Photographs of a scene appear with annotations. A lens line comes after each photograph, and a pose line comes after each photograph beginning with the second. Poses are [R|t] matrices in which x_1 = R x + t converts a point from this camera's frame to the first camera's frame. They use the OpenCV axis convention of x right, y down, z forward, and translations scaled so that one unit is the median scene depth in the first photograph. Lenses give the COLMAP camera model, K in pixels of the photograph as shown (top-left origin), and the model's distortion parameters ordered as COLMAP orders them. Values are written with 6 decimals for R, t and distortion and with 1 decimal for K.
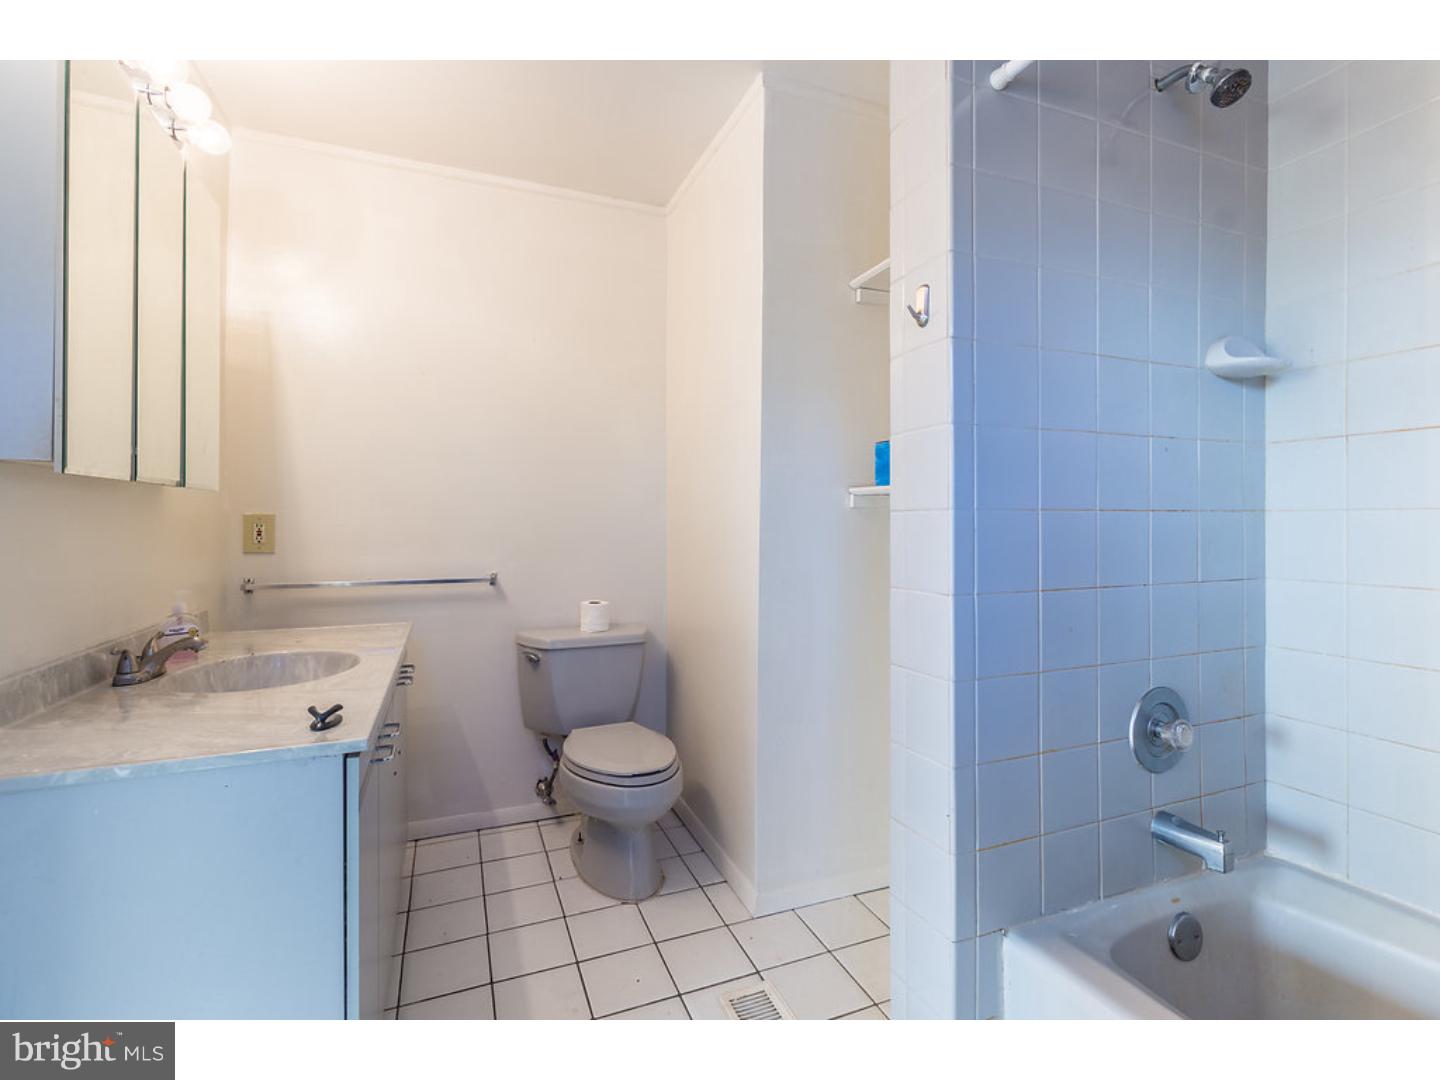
lens RADIAL K [[665.2, 0, 722.1], [0, 665.2, 533.4], [0, 0, 1]] dist [0.010155, -0.001164]
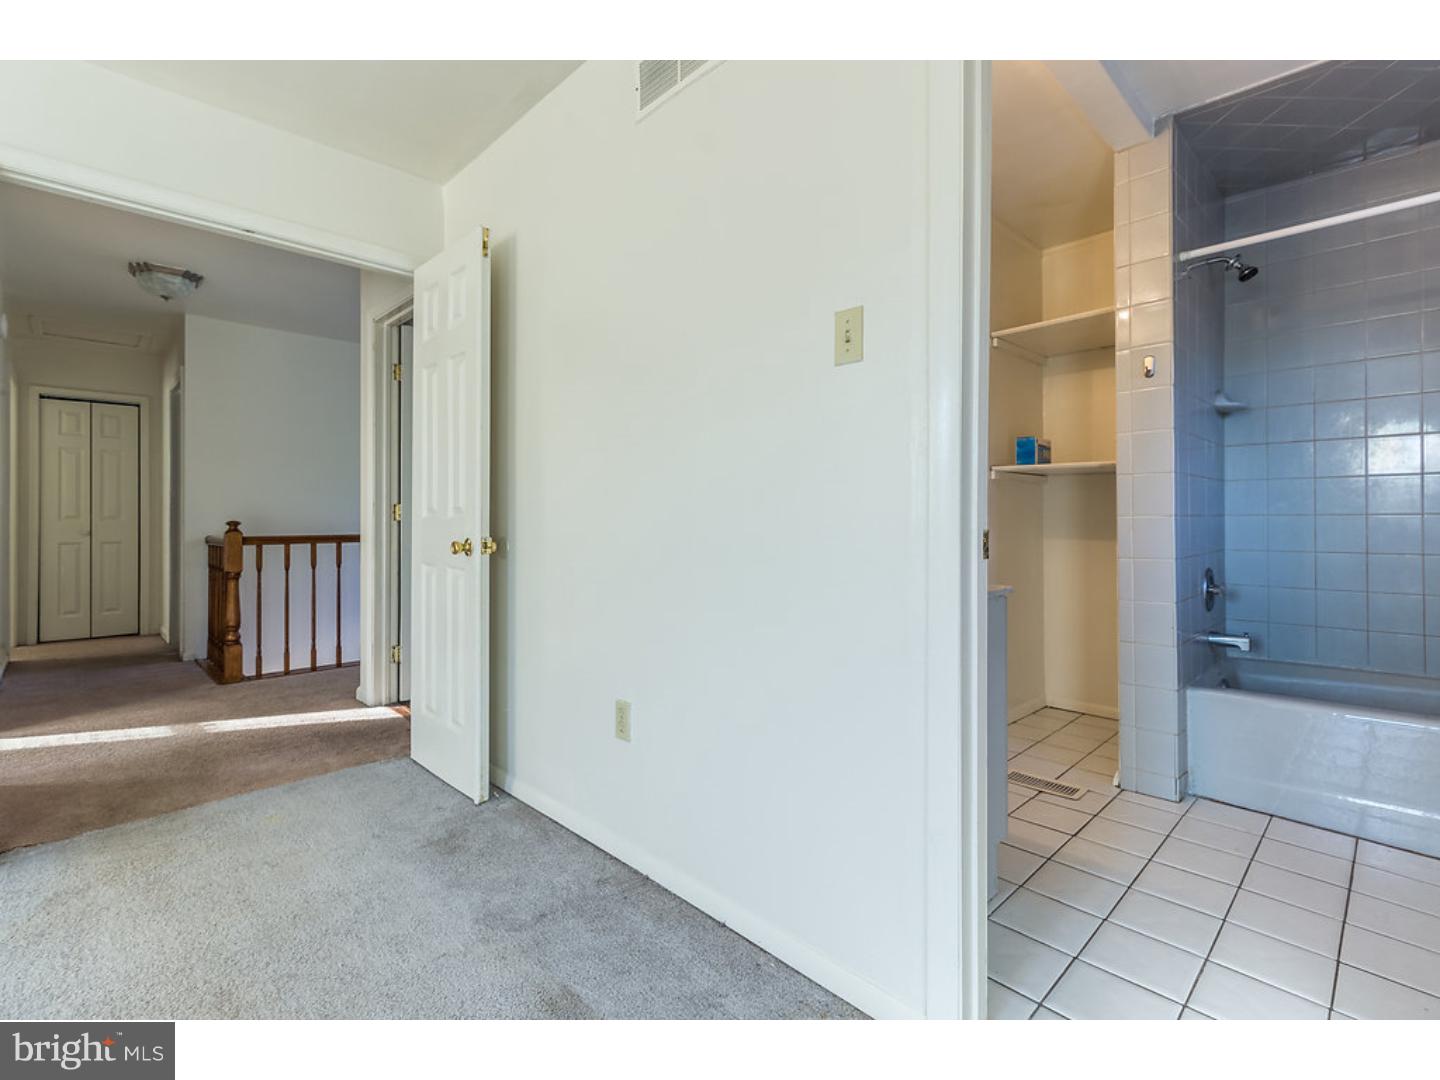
lens RADIAL K [[665.2, 0, 728.6], [0, 665.2, 526.2], [0, 0, 1]] dist [0.010155, -0.001164]
pose [[0.930238, -0.004206, 0.366932, -1.289897], [0.007644, 0.999939, -0.007915, 0.106236], [-0.366877, 0.010168, 0.930214, -0.289387]]
